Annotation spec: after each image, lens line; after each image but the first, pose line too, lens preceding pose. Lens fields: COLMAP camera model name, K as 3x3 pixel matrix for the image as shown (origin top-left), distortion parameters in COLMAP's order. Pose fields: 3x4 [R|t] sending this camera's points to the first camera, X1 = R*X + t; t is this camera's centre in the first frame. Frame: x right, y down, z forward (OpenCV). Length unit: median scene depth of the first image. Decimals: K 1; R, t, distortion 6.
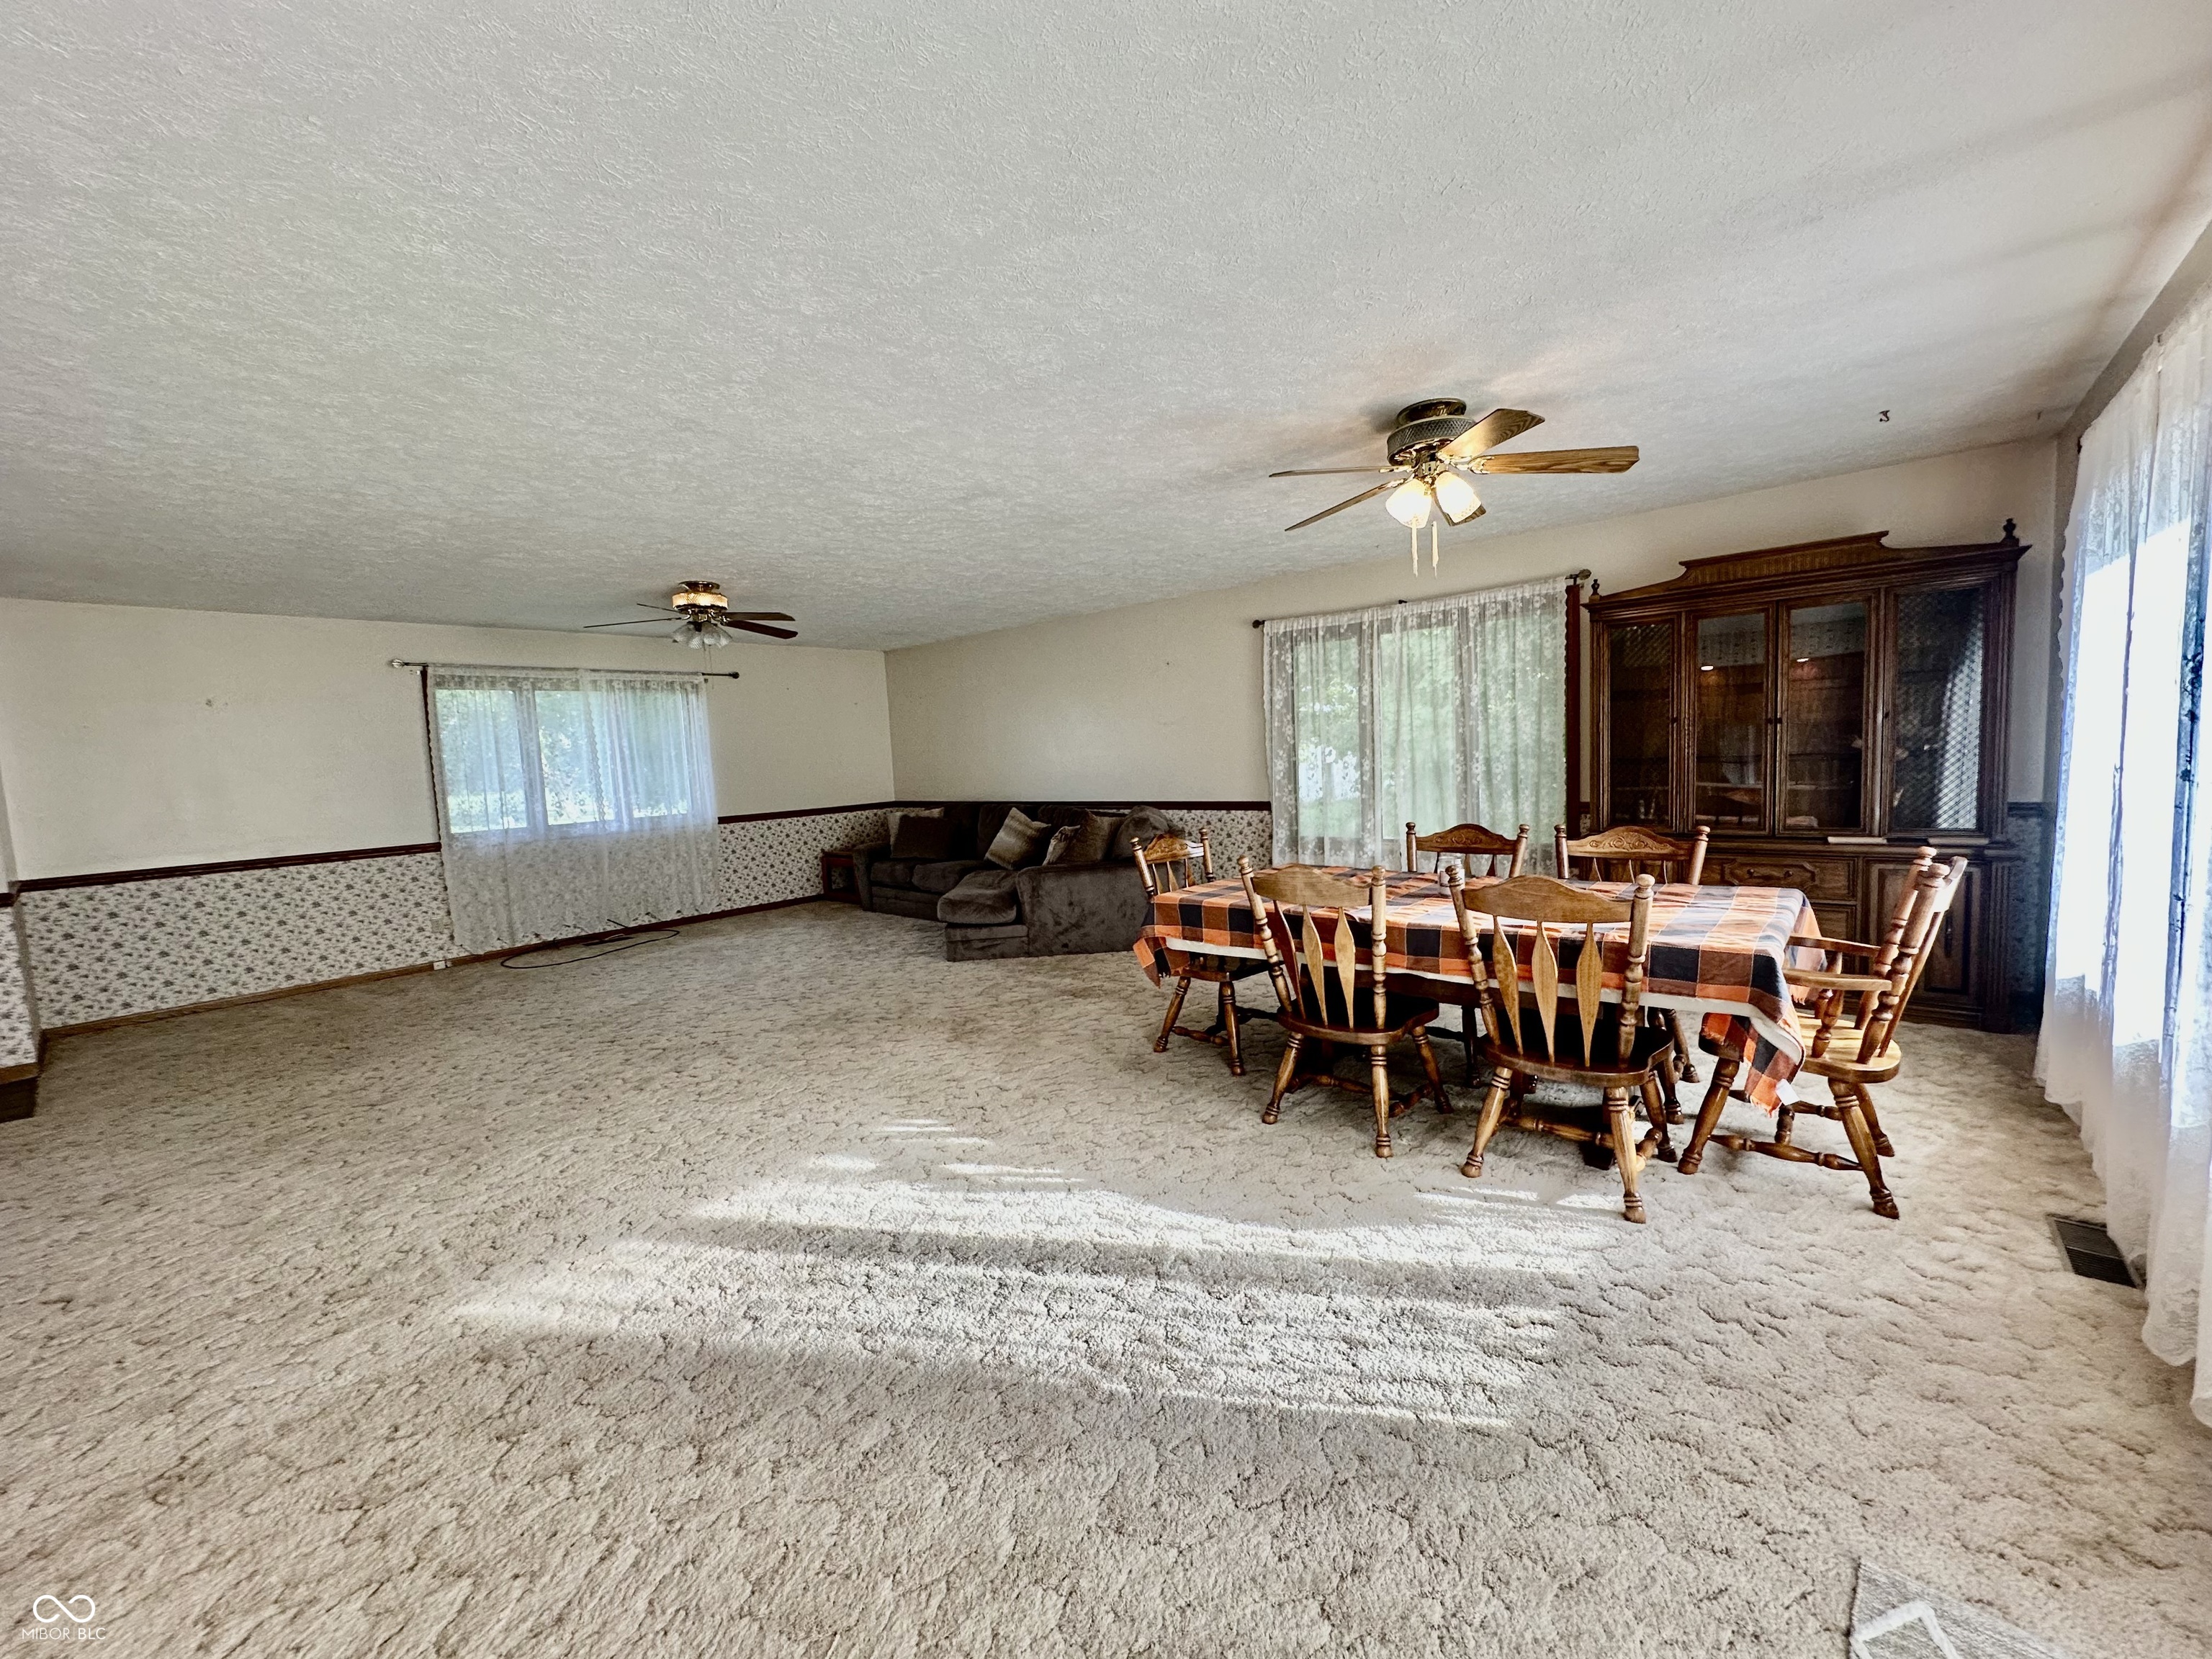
lens RADIAL K [[879.8, 0, 1106.0], [0, 879.8, 829.5], [0, 0, 1]] dist [-0.000973, -0.000068]
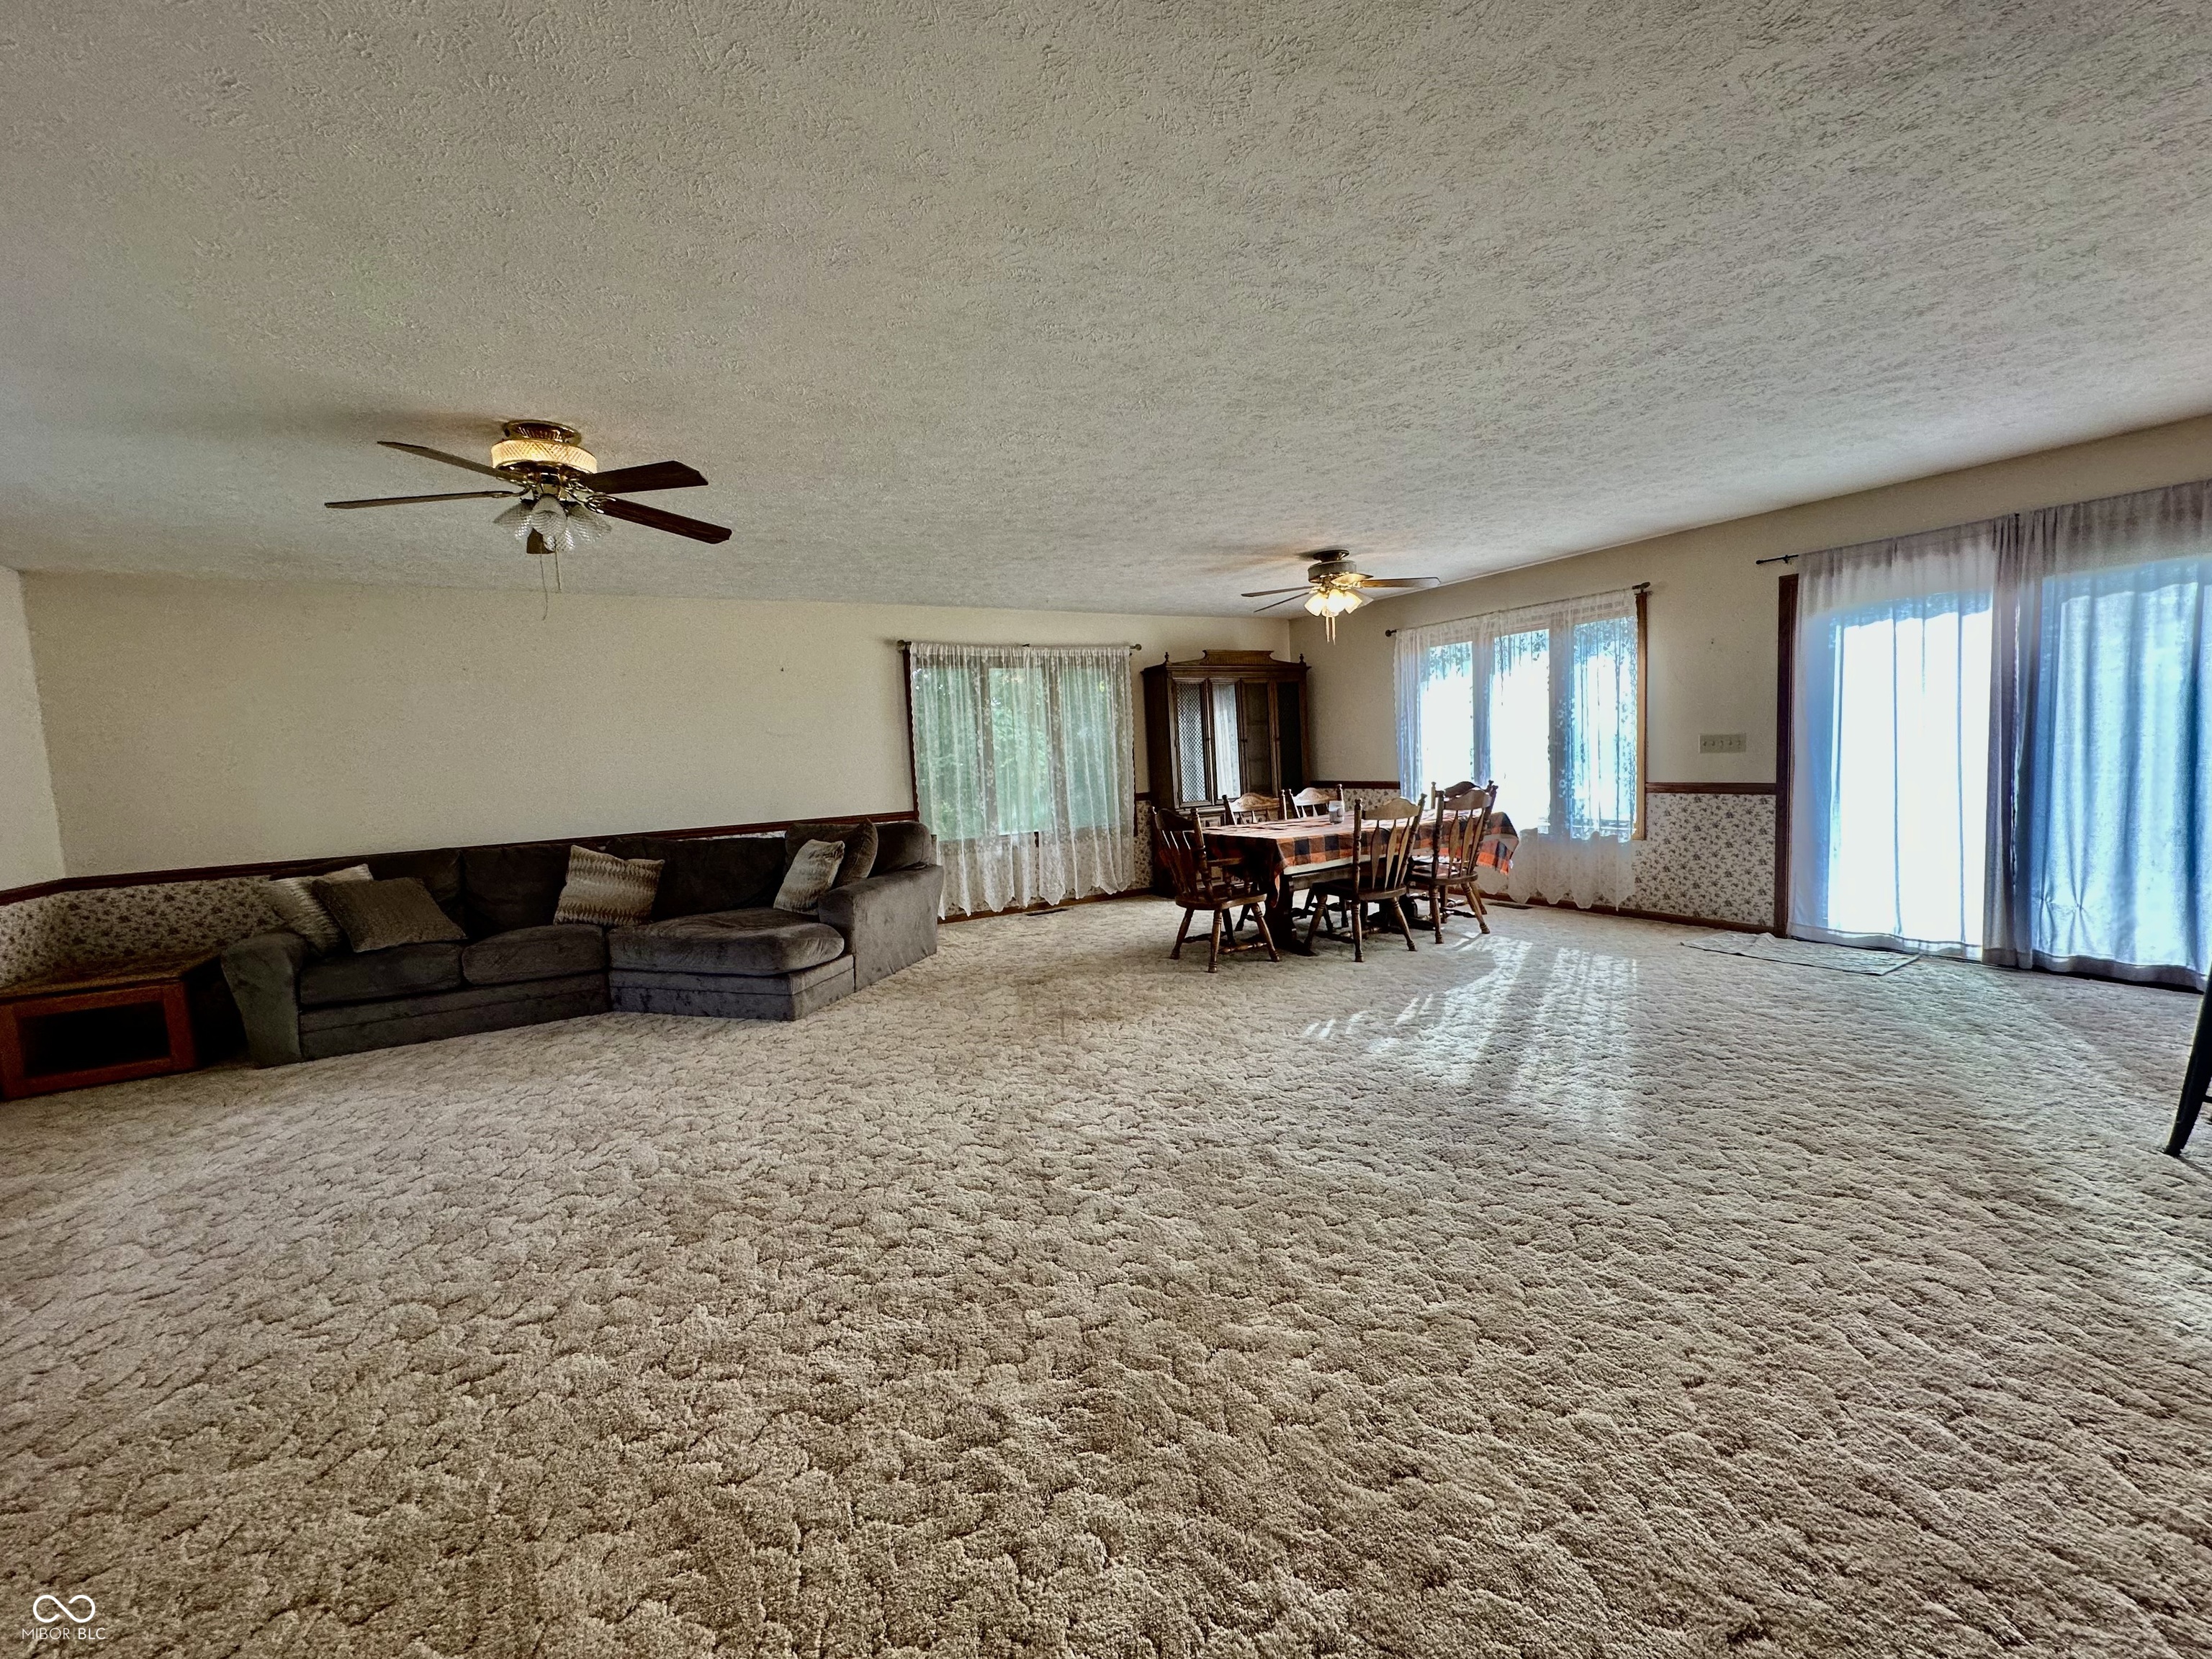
lens RADIAL K [[878.8, 0, 1106.0], [0, 878.8, 829.5], [0, 0, 1]] dist [-0.000862, 0.000116]
pose [[0.335446, -0.053500, 0.940539, -1.395461], [0.119134, 0.992780, 0.013982, 0.007545], [-0.934496, 0.107360, 0.339397, 0.799626]]
